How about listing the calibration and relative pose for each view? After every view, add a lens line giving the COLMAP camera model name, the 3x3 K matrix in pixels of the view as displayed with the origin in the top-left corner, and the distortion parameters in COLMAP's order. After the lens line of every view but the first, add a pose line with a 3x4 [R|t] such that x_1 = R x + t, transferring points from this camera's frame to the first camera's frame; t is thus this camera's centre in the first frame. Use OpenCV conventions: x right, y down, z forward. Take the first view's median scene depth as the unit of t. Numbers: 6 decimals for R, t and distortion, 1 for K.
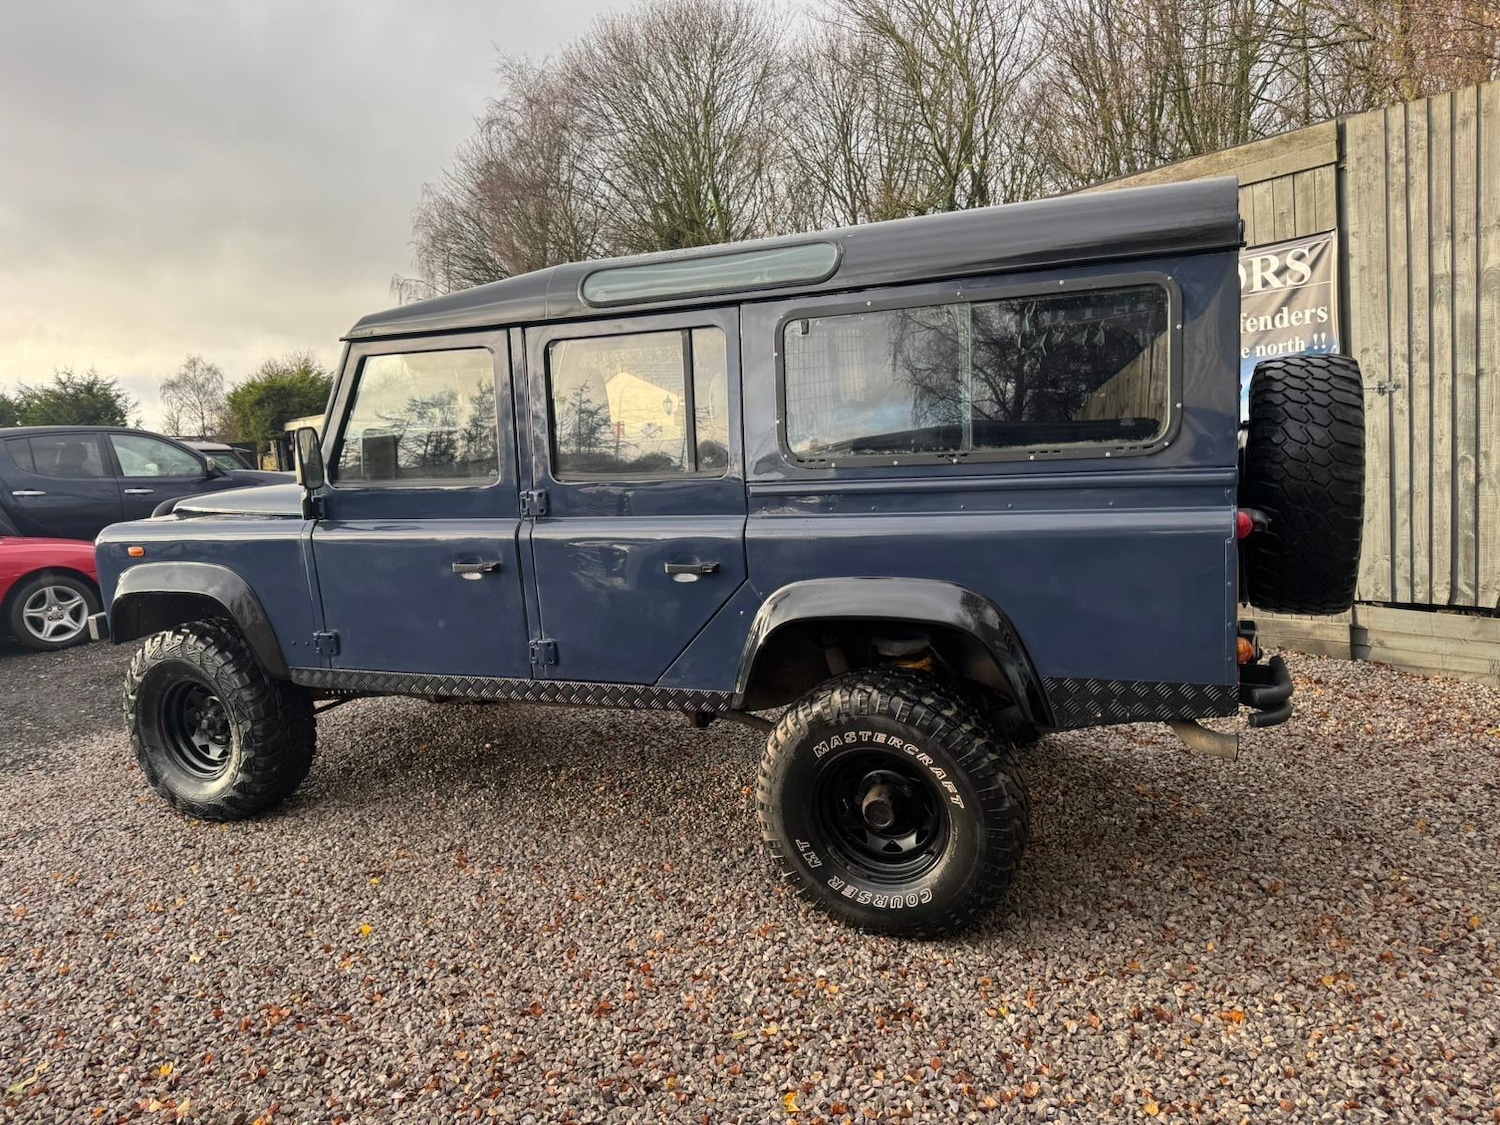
lens RADIAL K [[1065.3, 0, 751.4], [0, 1065.3, 555.3], [0, 0, 1]] dist [0.004193, -0.005398]
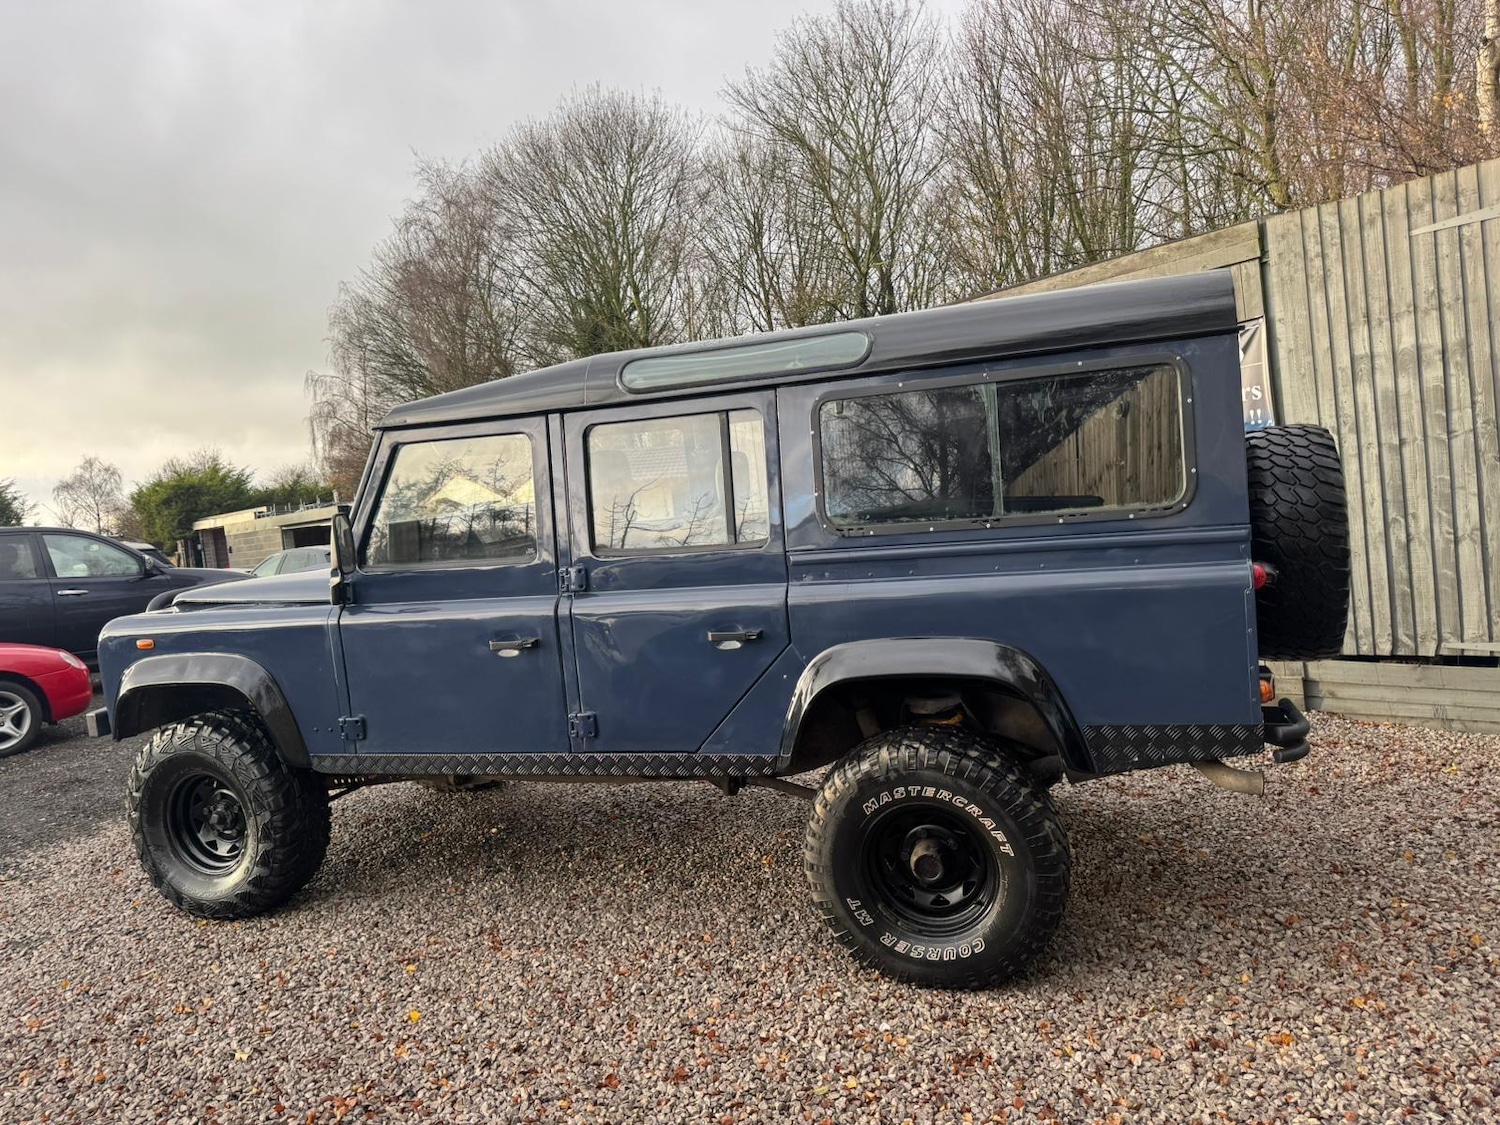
lens RADIAL K [[1065.3, 0, 751.4], [0, 1065.3, 555.3], [0, 0, 1]] dist [0.004193, -0.005398]
pose [[0.995935, -0.026705, 0.086025, -0.130661], [0.033780, 0.996071, -0.081863, 0.019005], [-0.083501, 0.084436, 0.992924, -0.041567]]
